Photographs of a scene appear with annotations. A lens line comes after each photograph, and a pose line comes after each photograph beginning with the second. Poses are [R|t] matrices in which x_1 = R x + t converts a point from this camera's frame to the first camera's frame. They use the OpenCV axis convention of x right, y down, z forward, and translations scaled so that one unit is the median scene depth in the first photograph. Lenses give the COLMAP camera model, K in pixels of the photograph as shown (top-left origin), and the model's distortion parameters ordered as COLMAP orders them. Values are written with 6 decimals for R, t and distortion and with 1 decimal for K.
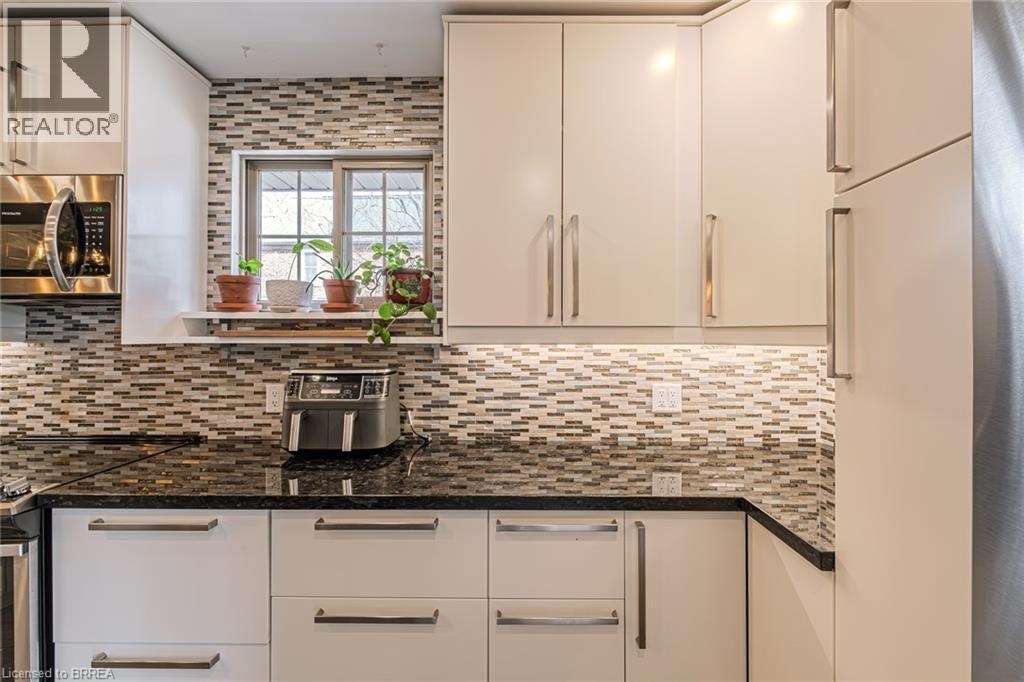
lens RADIAL K [[444.5, 0, 514.9], [0, 444.5, 338.0], [0, 0, 1]] dist [0.007911, -0.008020]
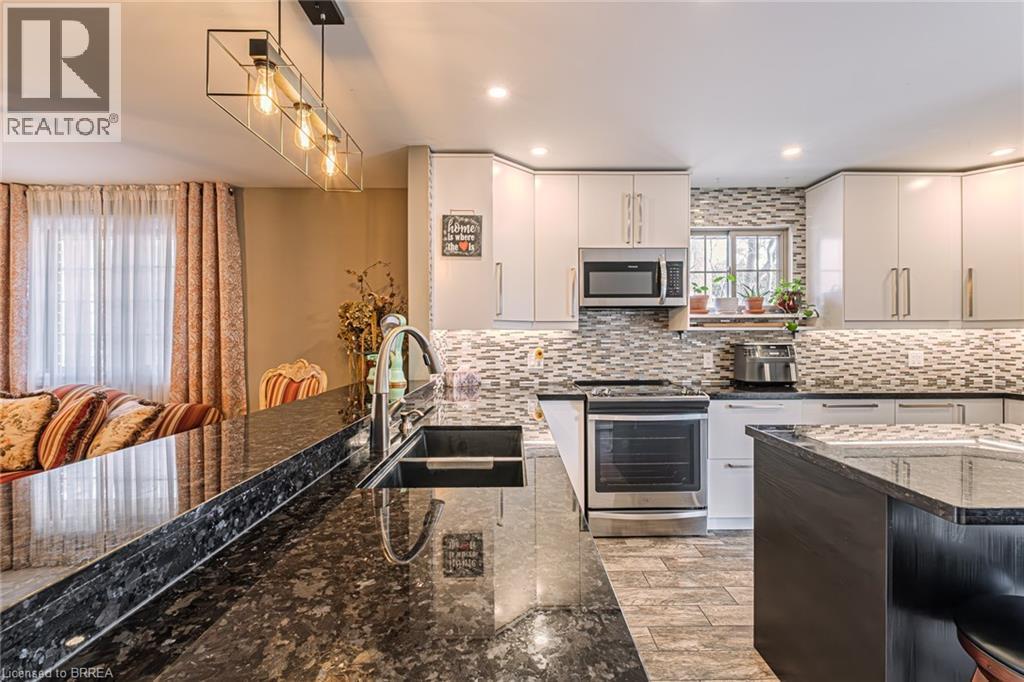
lens RADIAL K [[444.5, 0, 514.9], [0, 444.5, 338.0], [0, 0, 1]] dist [0.007911, -0.008020]
pose [[0.999809, -0.004398, 0.019067, -1.382357], [0.004336, 0.999985, 0.003310, 0.032262], [-0.019081, -0.003227, 0.999813, -0.842237]]
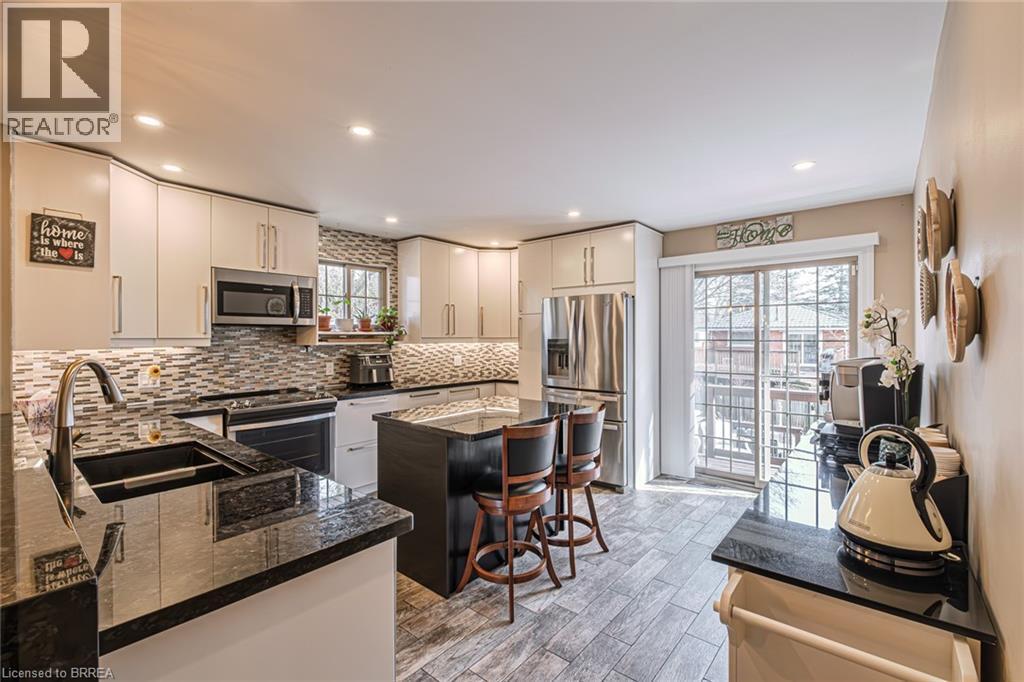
lens RADIAL K [[444.5, 0, 514.9], [0, 444.5, 338.0], [0, 0, 1]] dist [0.007911, -0.008020]
pose [[0.637265, -0.003855, 0.770635, -1.683080], [0.003187, 0.999992, 0.002367, -0.023884], [-0.770638, 0.000948, 0.637272, -1.166689]]
